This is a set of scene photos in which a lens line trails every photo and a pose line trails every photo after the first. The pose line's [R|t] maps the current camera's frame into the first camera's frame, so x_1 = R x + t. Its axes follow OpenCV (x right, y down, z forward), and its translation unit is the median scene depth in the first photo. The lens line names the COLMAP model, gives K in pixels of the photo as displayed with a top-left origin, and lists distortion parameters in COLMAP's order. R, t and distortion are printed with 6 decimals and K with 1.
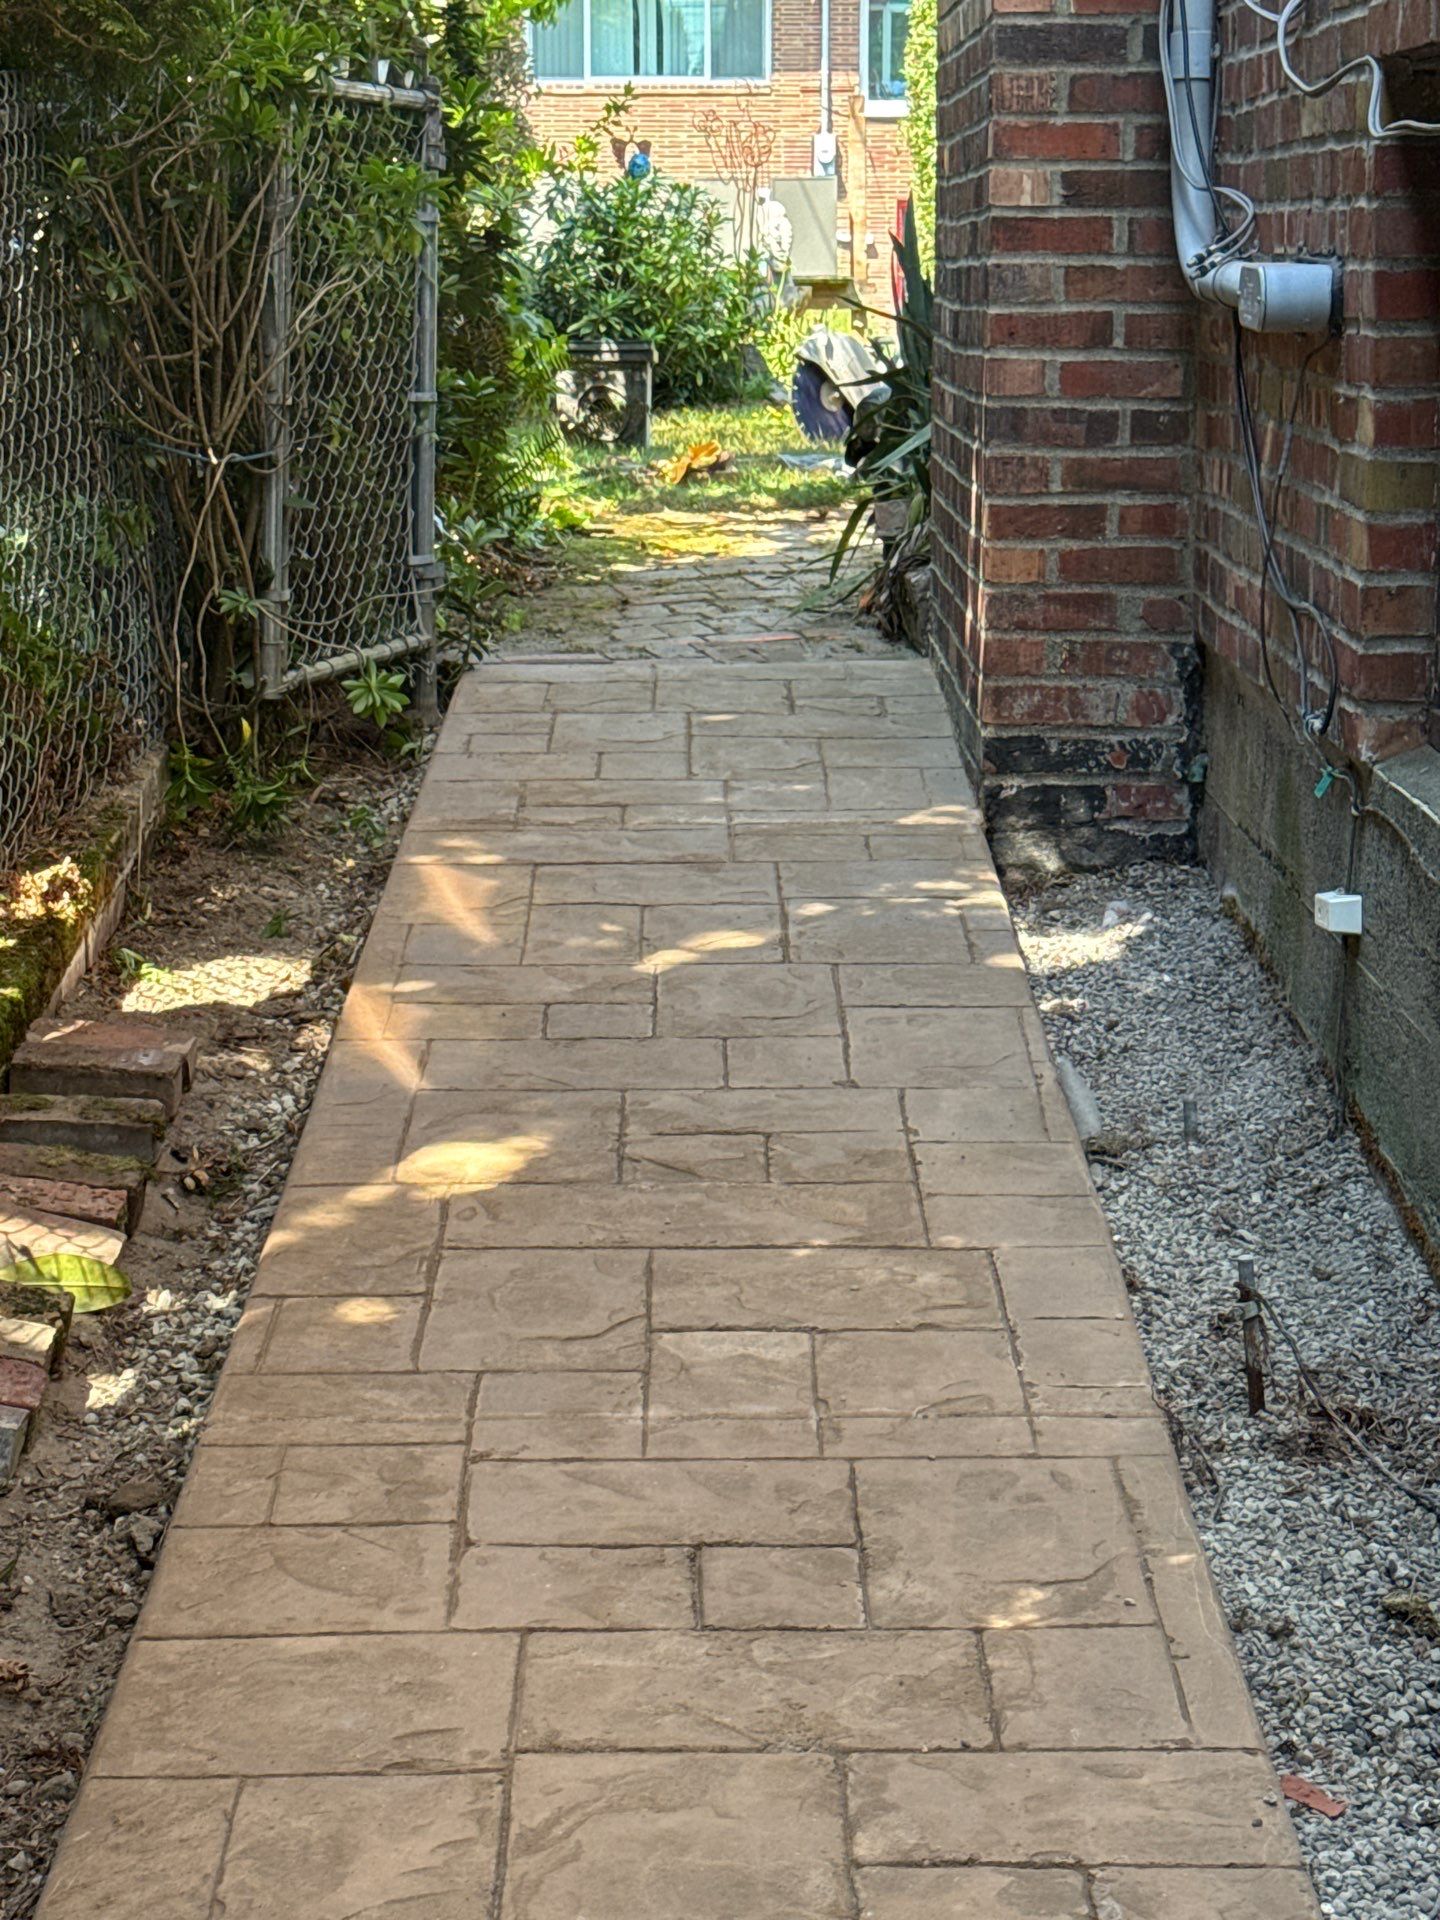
lens RADIAL K [[3615.9, 0, 718.8], [0, 3615.9, 961.6], [0, 0, 1]] dist [0.050961, 0.000000]
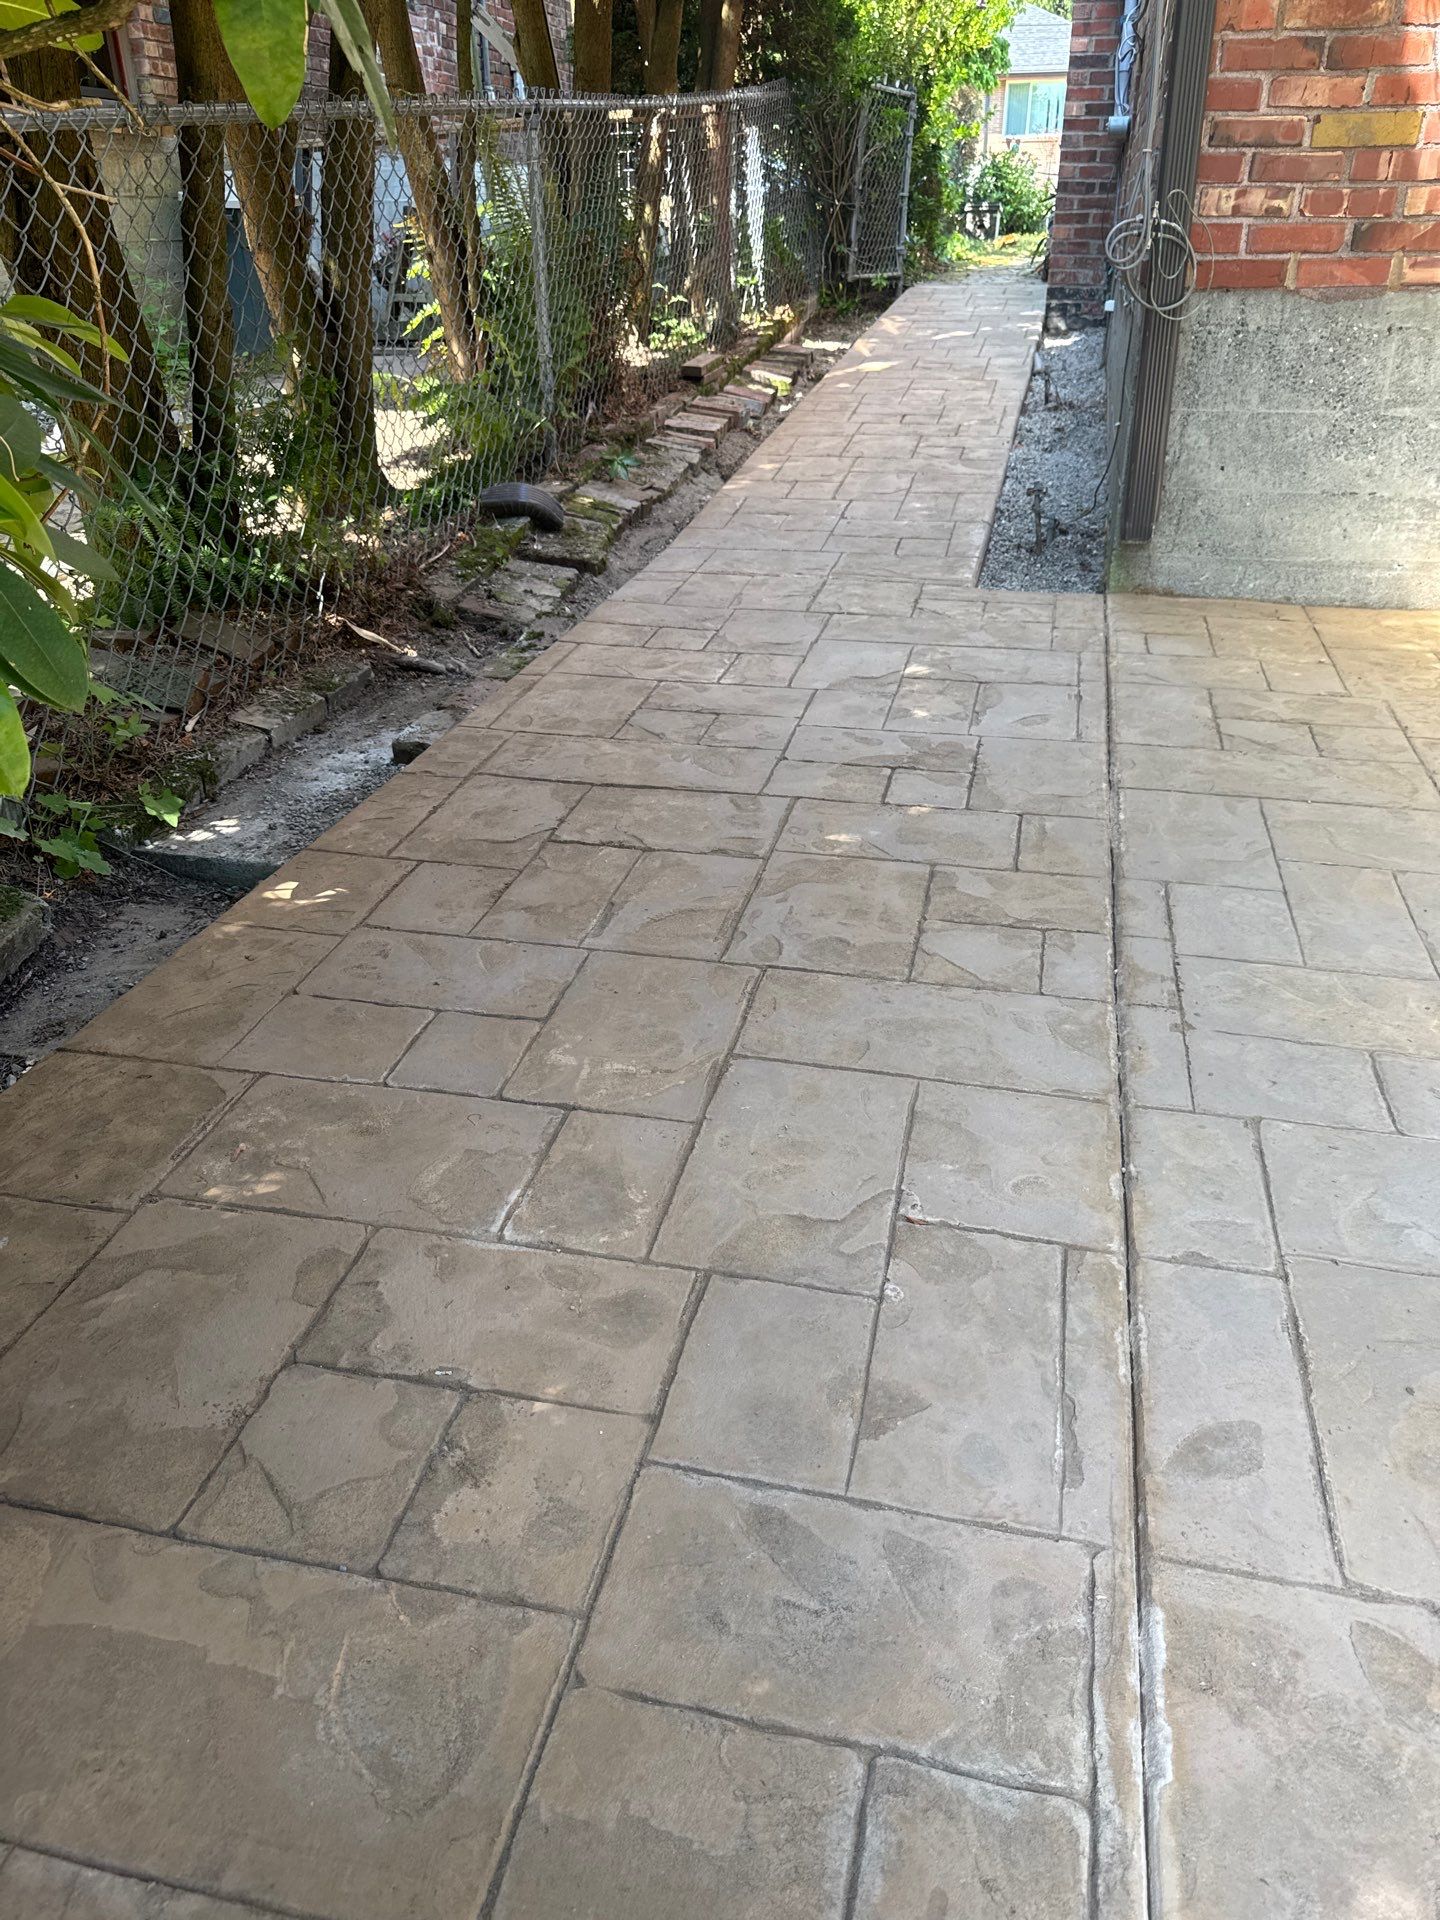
lens RADIAL K [[1391.7, 0, 725.6], [0, 1391.7, 955.0], [0, 0, 1]] dist [0.016741, -0.009612]
pose [[0.969862, 0.107829, -0.218495, 0.136554], [-0.044755, 0.960326, 0.275267, 0.201276], [0.239508, -0.257192, 0.936209, -0.515154]]
